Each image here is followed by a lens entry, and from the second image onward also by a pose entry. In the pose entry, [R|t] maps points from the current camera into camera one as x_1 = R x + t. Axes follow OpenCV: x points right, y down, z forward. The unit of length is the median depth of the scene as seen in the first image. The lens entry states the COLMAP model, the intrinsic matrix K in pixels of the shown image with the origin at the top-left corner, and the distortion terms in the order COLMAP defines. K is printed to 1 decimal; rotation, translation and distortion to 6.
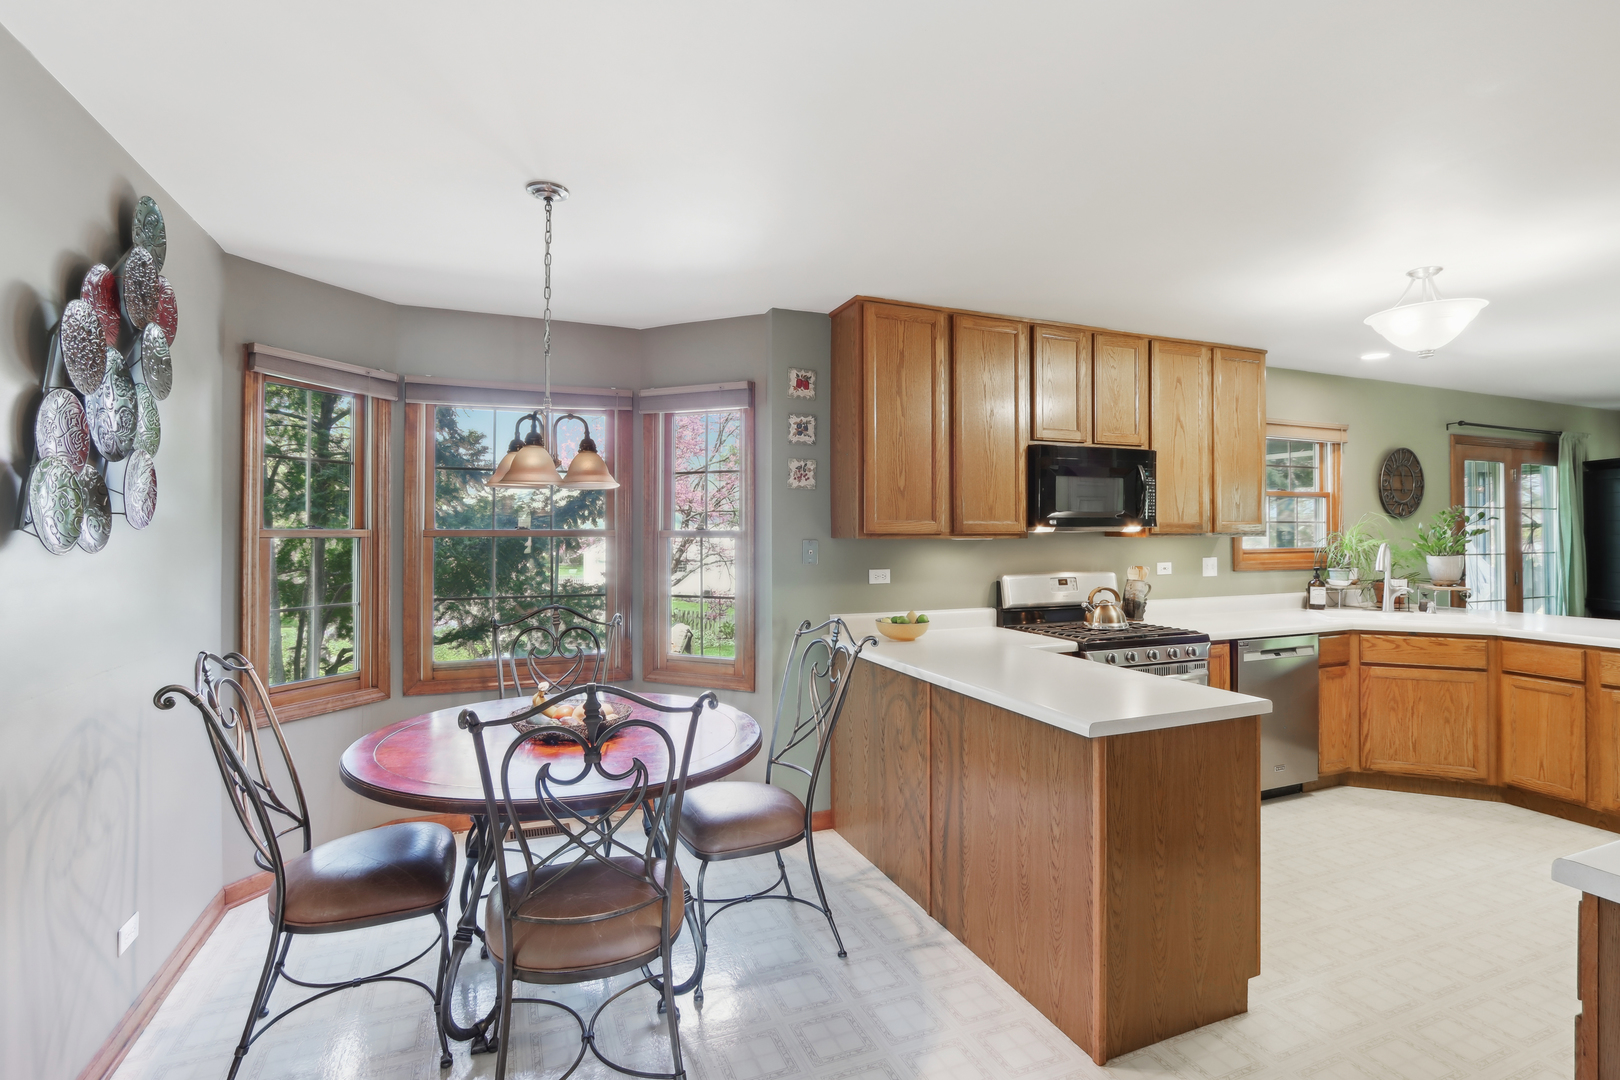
lens RADIAL K [[760.3, 0, 812.7], [0, 760.3, 524.1], [0, 0, 1]] dist [-0.016211, 0.006453]
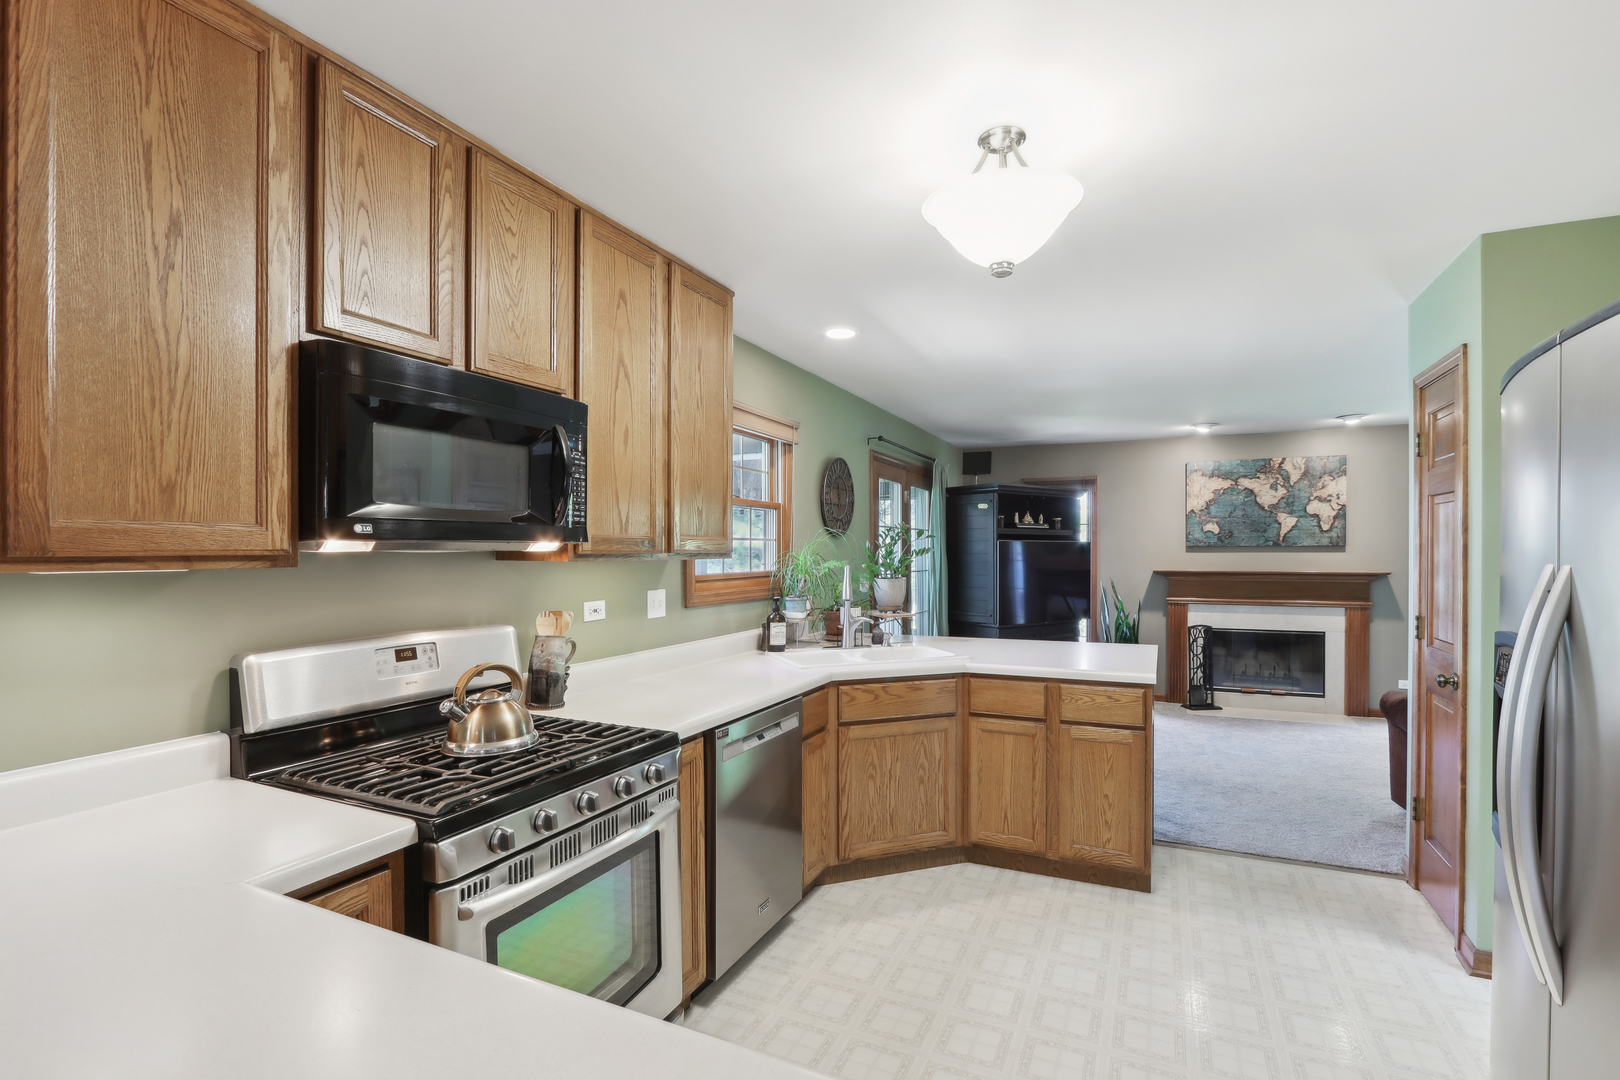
lens RADIAL K [[760.3, 0, 813.5], [0, 760.3, 553.8], [0, 0, 1]] dist [-0.016211, 0.006453]
pose [[0.735633, -0.004191, 0.677367, 0.206721], [-0.002165, 0.999961, 0.008539, 0.007281], [-0.677377, -0.007748, 0.735595, 0.498351]]
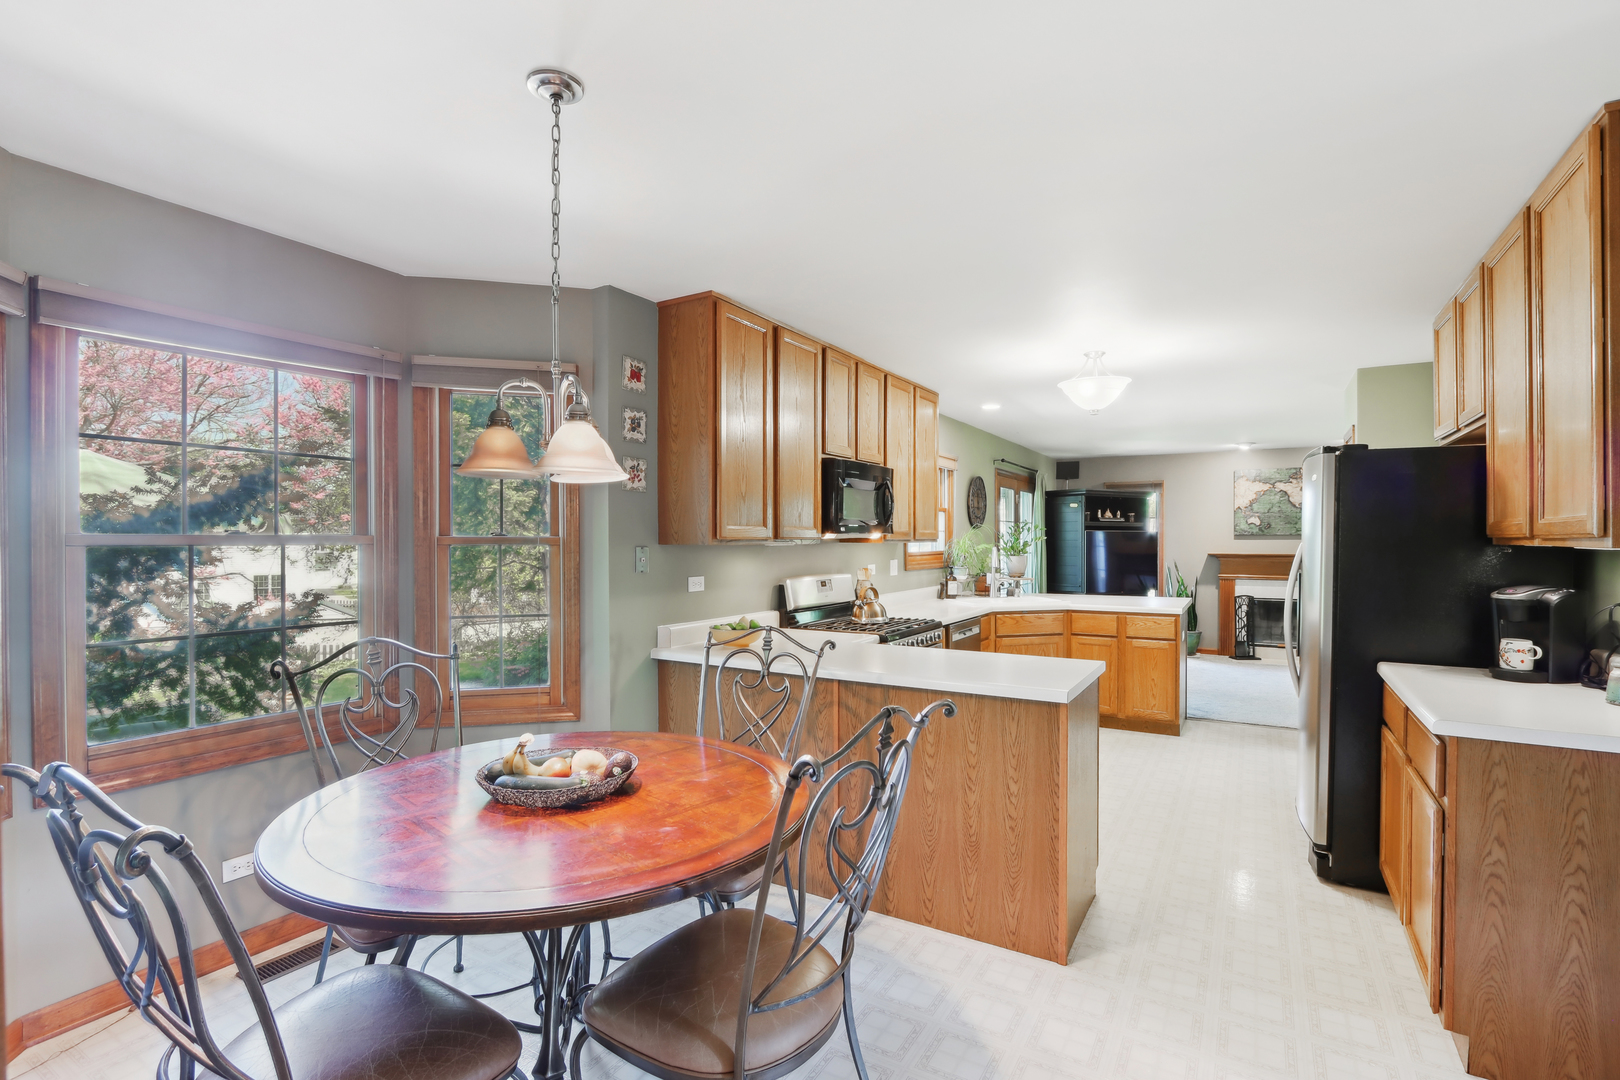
lens RADIAL K [[760.3, 0, 810.5], [0, 760.3, 543.5], [0, 0, 1]] dist [-0.016211, 0.006453]
pose [[0.799171, -0.004863, 0.601084, -0.372904], [-0.004021, 0.999902, 0.013436, 0.003258], [-0.601091, -0.013155, 0.799073, 0.139575]]
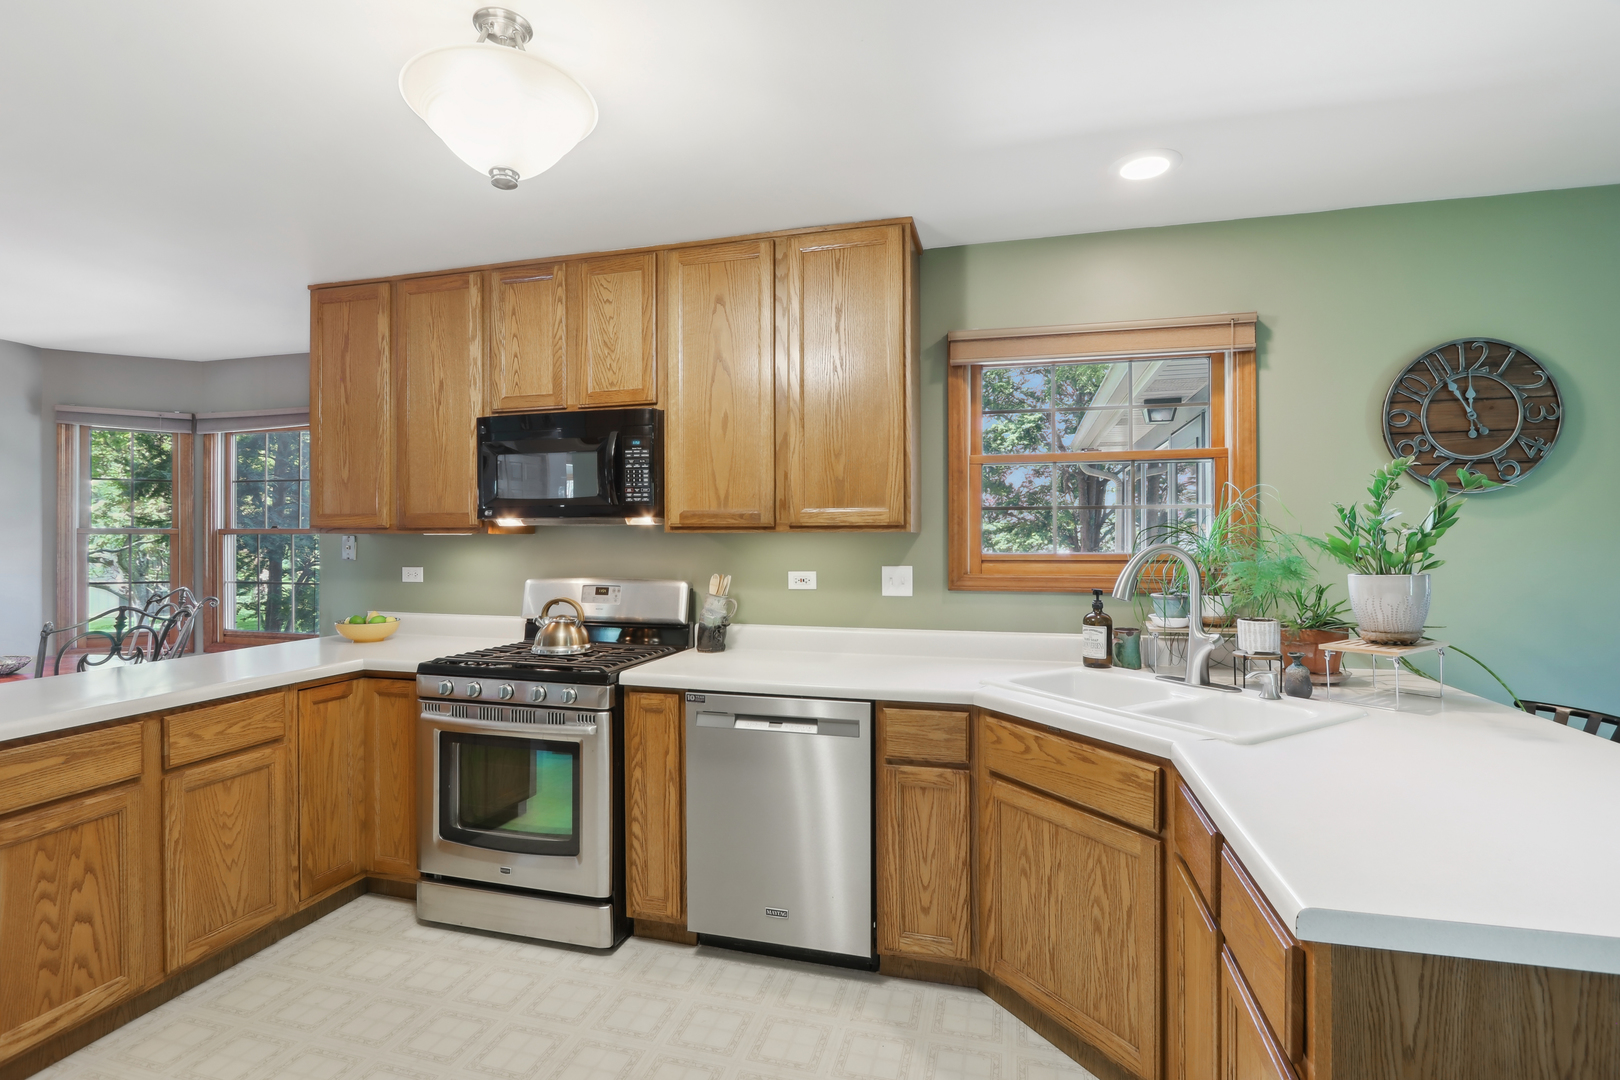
lens RADIAL K [[760.3, 0, 808.1], [0, 760.3, 536.6], [0, 0, 1]] dist [-0.016211, 0.006453]
pose [[0.788622, -0.002747, -0.614872, 1.039750], [0.004688, 0.999988, 0.001545, 0.022144], [0.614860, -0.004101, 0.788626, 0.556287]]
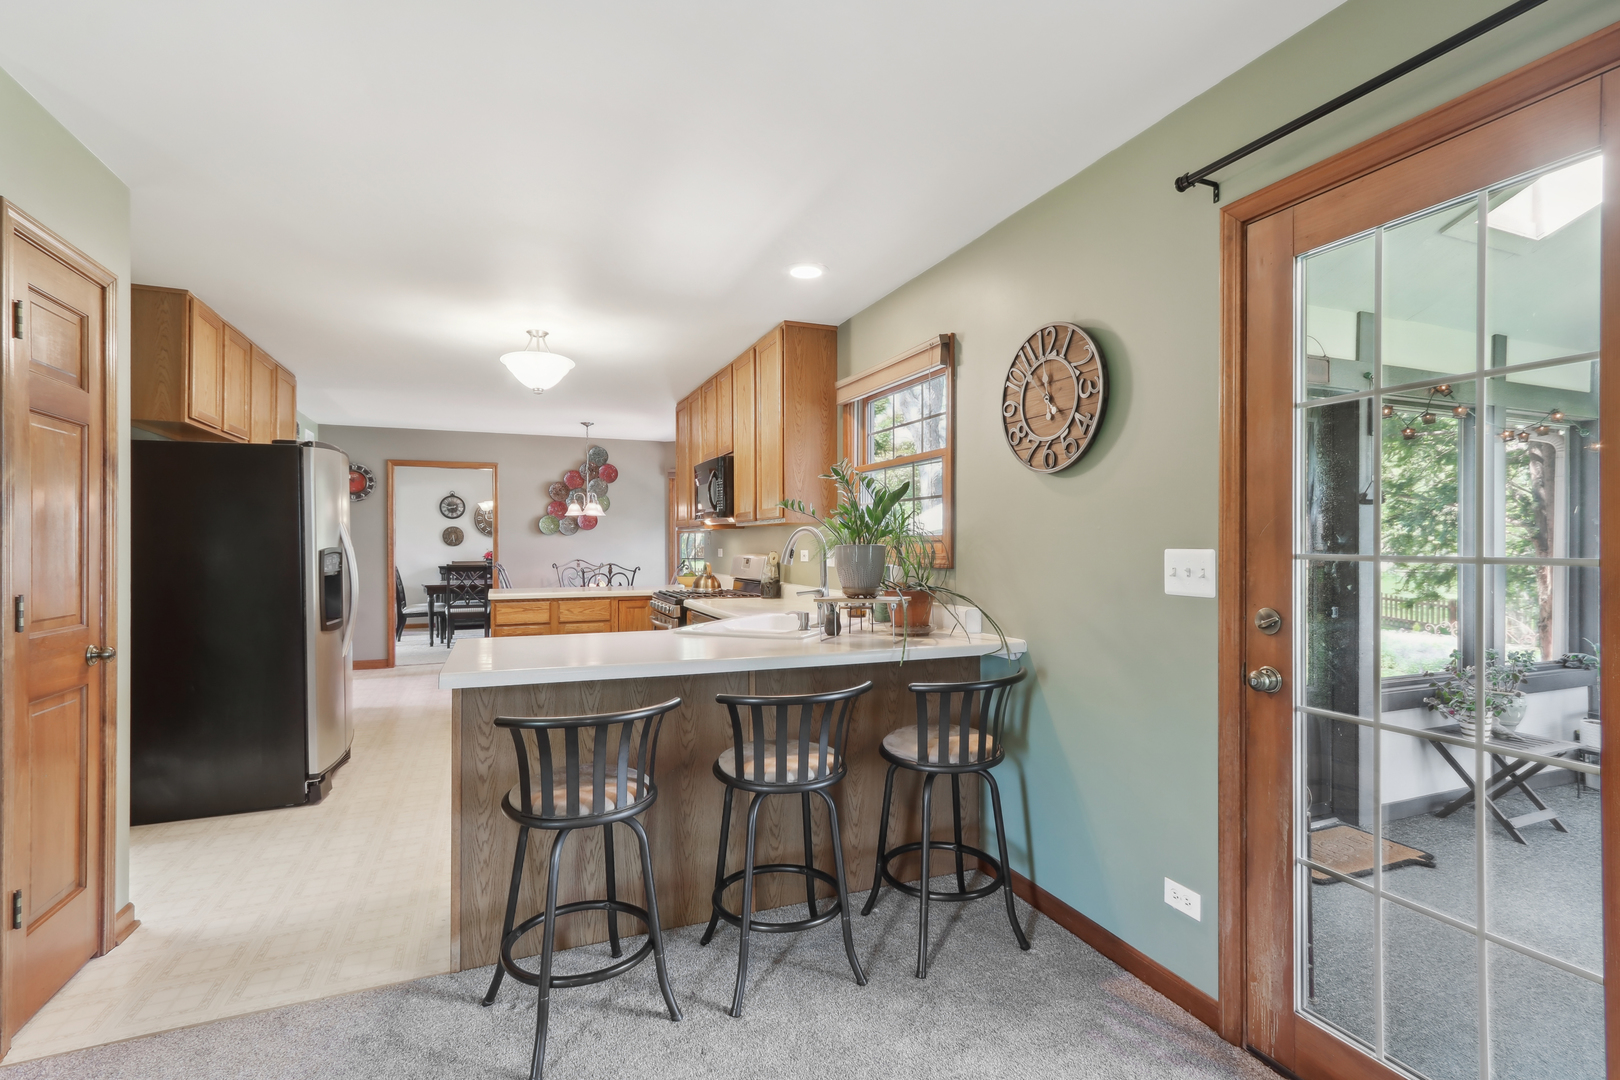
lens RADIAL K [[760.3, 0, 806.8], [0, 760.3, 535.2], [0, 0, 1]] dist [-0.016211, 0.006453]
pose [[-0.001888, -0.012946, -0.999914, 1.759083], [0.003599, 0.999910, -0.012953, 0.052304], [0.999992, -0.003623, -0.001841, 1.185915]]
